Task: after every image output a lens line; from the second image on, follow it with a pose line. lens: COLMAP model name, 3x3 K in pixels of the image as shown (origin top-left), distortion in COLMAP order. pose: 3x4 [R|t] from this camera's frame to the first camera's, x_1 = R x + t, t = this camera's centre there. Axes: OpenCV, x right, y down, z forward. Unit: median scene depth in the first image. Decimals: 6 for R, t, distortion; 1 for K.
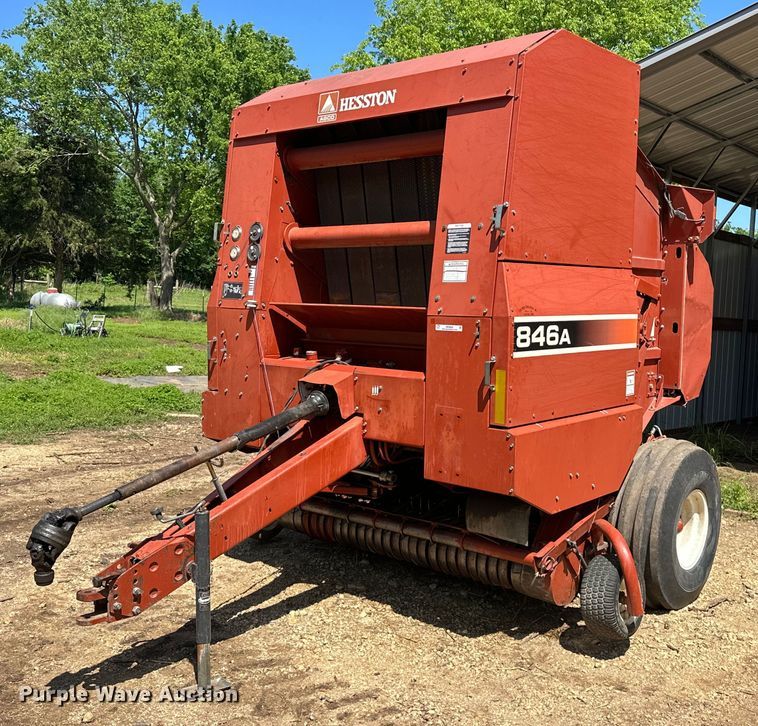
lens RADIAL K [[859.3, 0, 401.8], [0, 859.3, 389.7], [0, 0, 1]] dist [0.045292, 0.017575]
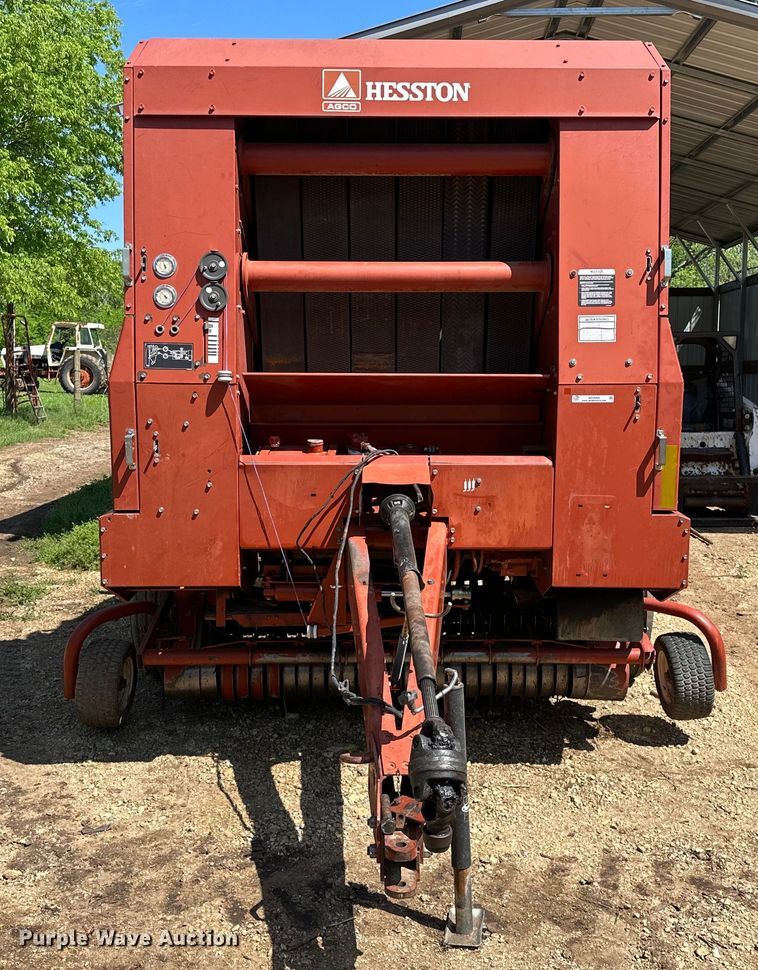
lens RADIAL K [[1014.9, 0, 382.0], [0, 1014.9, 509.6], [0, 0, 1]] dist [0.024469, -0.012824]
pose [[0.764222, -0.124710, 0.632782, -0.667431], [0.081614, 0.991940, 0.096926, -0.071676], [-0.639769, -0.022429, 0.768240, 0.358170]]
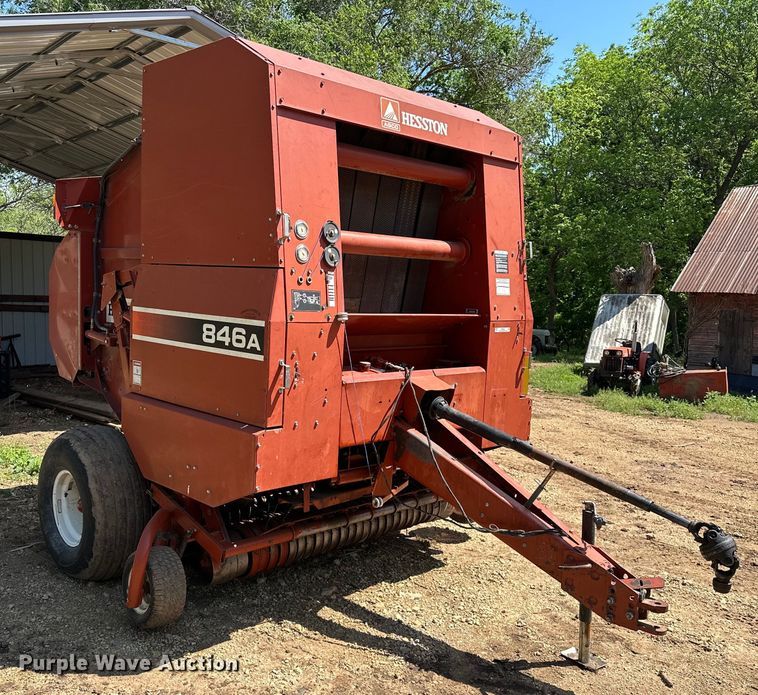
lens RADIAL K [[761.5, 0, 322.3], [0, 761.5, 385.3], [0, 0, 1]] dist [0.052274, -0.010548]
pose [[0.123970, -0.143074, 0.981917, -1.066736], [0.072191, 0.988229, 0.134880, -0.154139], [-0.989656, 0.054165, 0.132839, 1.041709]]
